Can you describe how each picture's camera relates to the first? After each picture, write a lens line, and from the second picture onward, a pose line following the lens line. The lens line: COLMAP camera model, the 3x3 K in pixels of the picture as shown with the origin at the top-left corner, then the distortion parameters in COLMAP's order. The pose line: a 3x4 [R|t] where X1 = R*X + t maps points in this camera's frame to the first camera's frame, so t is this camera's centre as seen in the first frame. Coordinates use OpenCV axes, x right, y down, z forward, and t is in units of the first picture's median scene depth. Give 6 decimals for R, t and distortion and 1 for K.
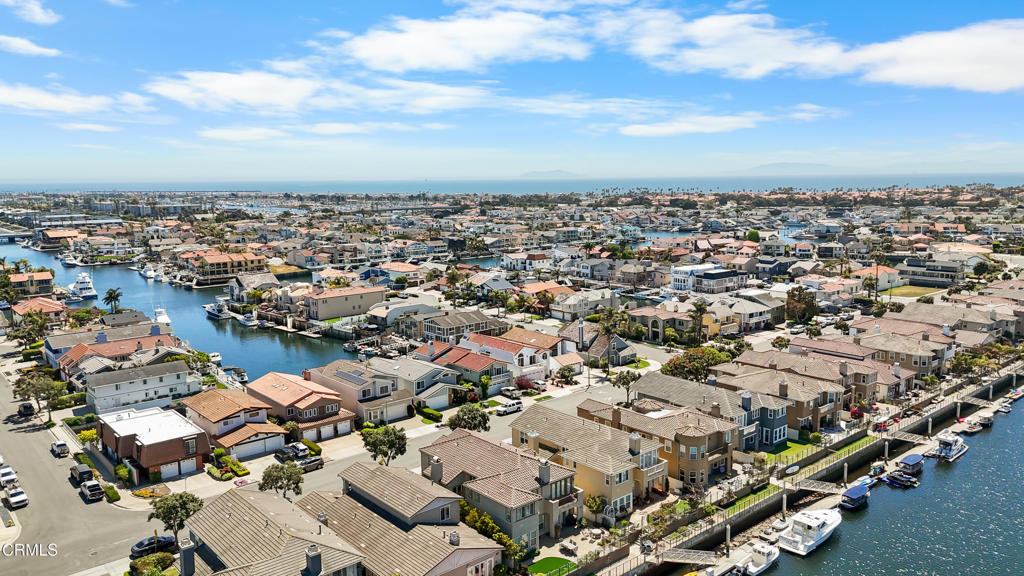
lens RADIAL K [[742.9, 0, 512.0], [0, 742.9, 288.0], [0, 0, 1]] dist [-0.001606, -0.001460]
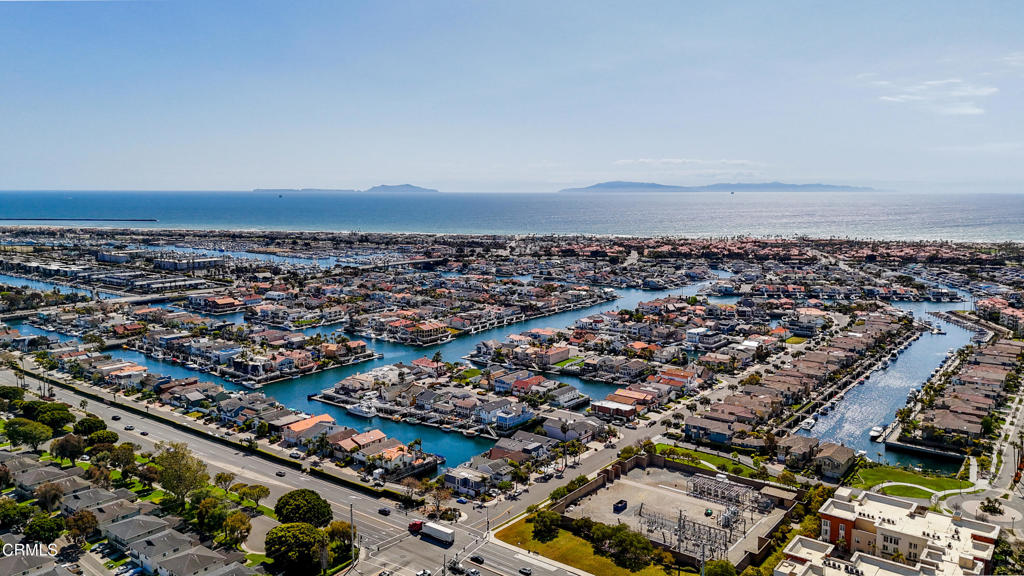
lens RADIAL K [[742.9, 0, 512.0], [0, 742.9, 288.0], [0, 0, 1]] dist [-0.001606, -0.001460]
pose [[0.977625, -0.010941, 0.210073, -1.371151], [0.013730, 0.999836, -0.011823, -0.258587], [-0.209909, 0.014443, 0.977614, -1.772692]]
